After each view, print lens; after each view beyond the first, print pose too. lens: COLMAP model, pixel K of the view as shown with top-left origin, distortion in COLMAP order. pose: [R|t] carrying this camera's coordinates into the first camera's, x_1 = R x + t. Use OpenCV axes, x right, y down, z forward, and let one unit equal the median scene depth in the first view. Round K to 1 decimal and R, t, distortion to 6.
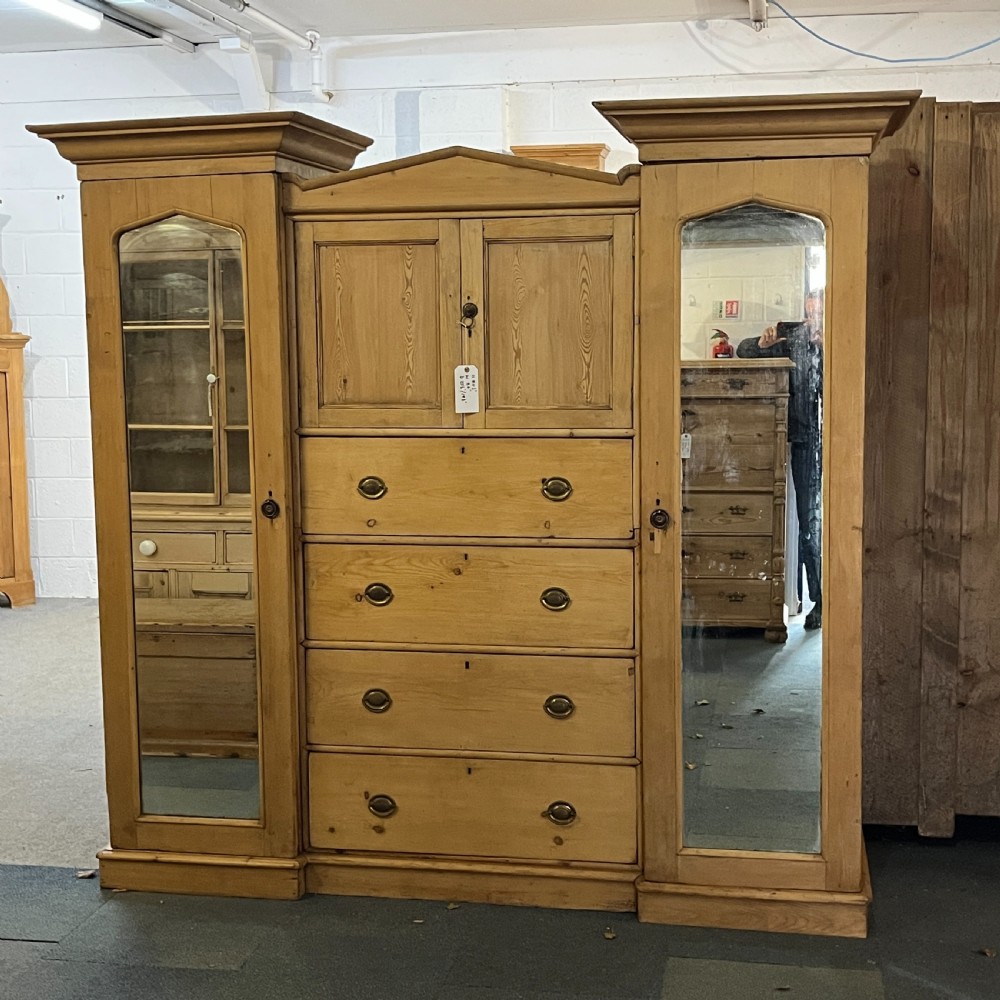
lens RADIAL K [[1539.2, 0, 491.0], [0, 1539.2, 504.7], [0, 0, 1]] dist [0.046930, 0.000000]
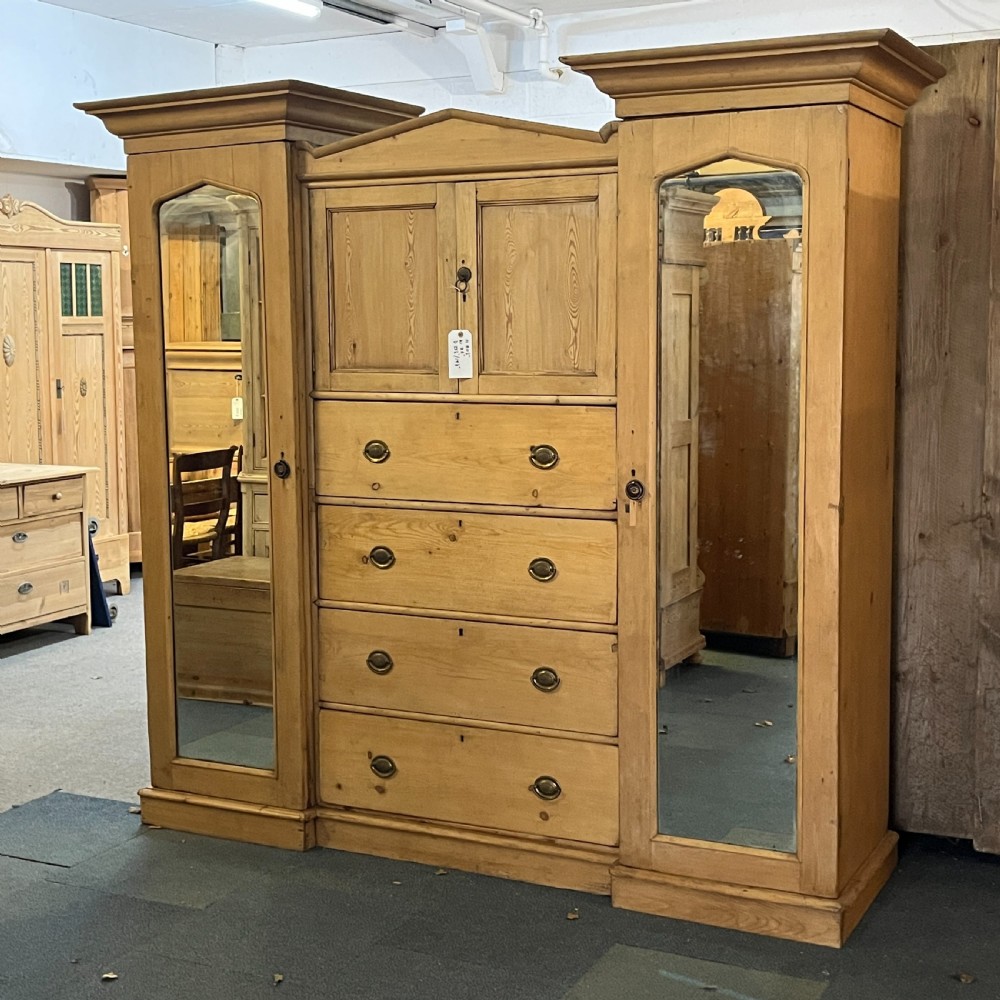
lens RADIAL K [[1539.2, 0, 493.3], [0, 1539.2, 501.9], [0, 0, 1]] dist [0.046930, 0.000000]
pose [[0.962904, 0.035142, -0.267547, 0.269594], [-0.033707, 0.999382, 0.009956, 0.009486], [0.267732, -0.000568, 0.963493, 0.047397]]
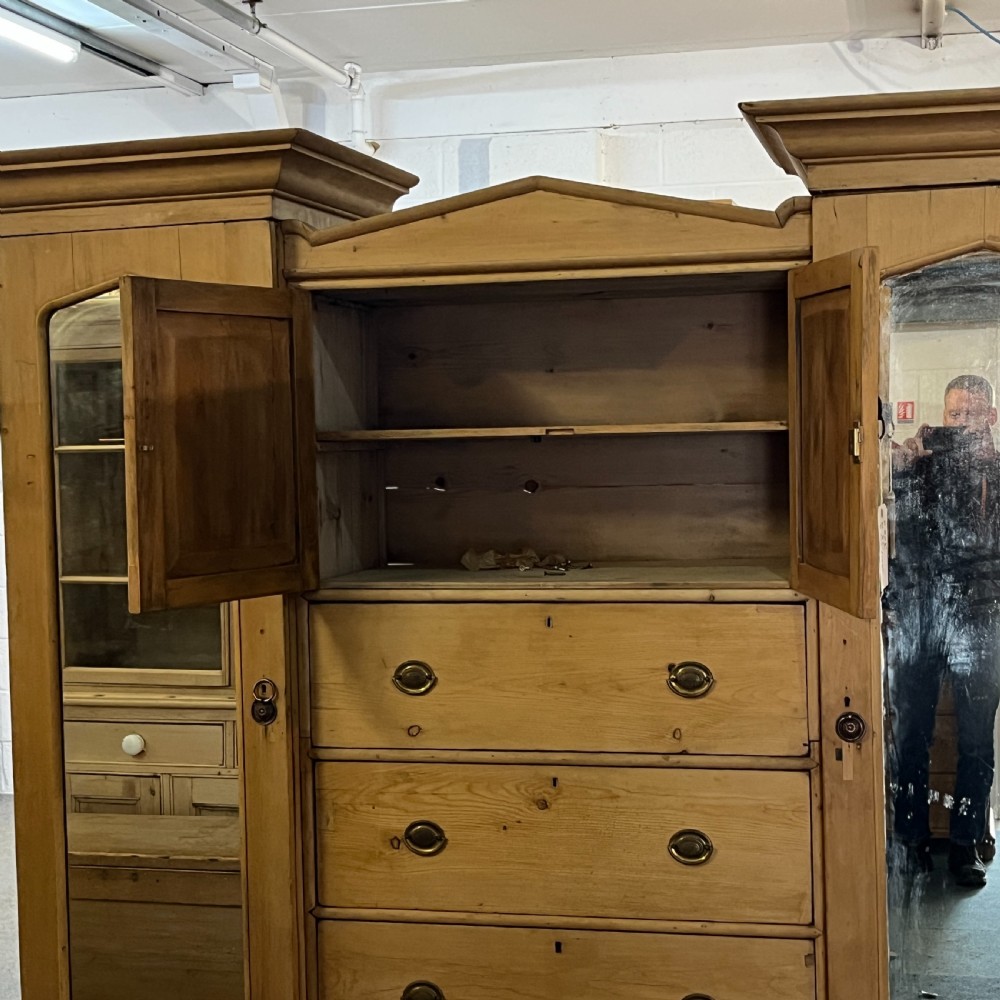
lens RADIAL K [[1816.2, 0, 517.7], [0, 1816.2, 500.8], [0, 0, 1]] dist [0.088793, 0.000000]
pose [[0.999332, -0.009923, -0.035166, -0.003464], [0.007073, 0.996748, -0.080272, -0.024393], [0.035848, 0.079970, 0.996152, 0.203253]]
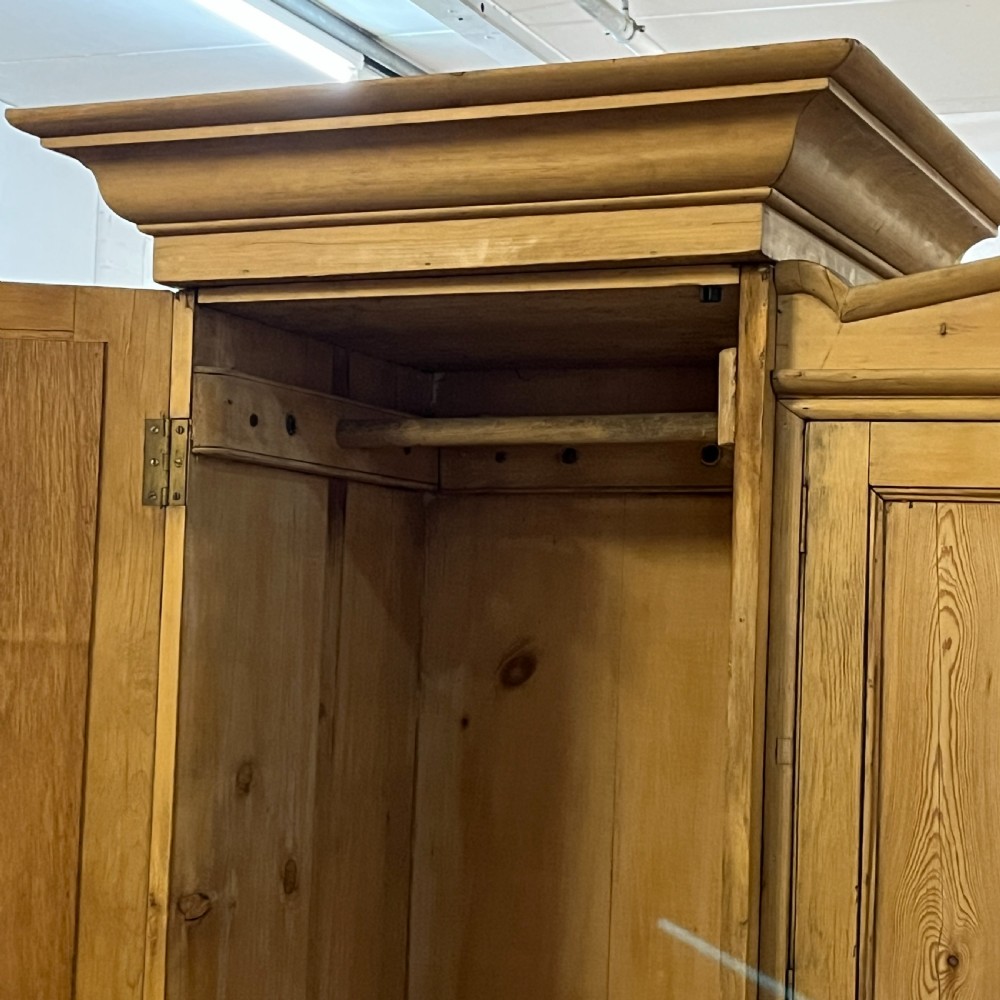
lens RADIAL K [[2185.9, 0, 505.2], [0, 2185.9, 507.0], [0, 0, 1]] dist [0.080015, 0.000000]
pose [[0.981152, 0.038563, -0.189348, -0.103271], [-0.069887, 0.984369, -0.161656, -0.091984], [0.180154, 0.171842, 0.968512, 0.570835]]
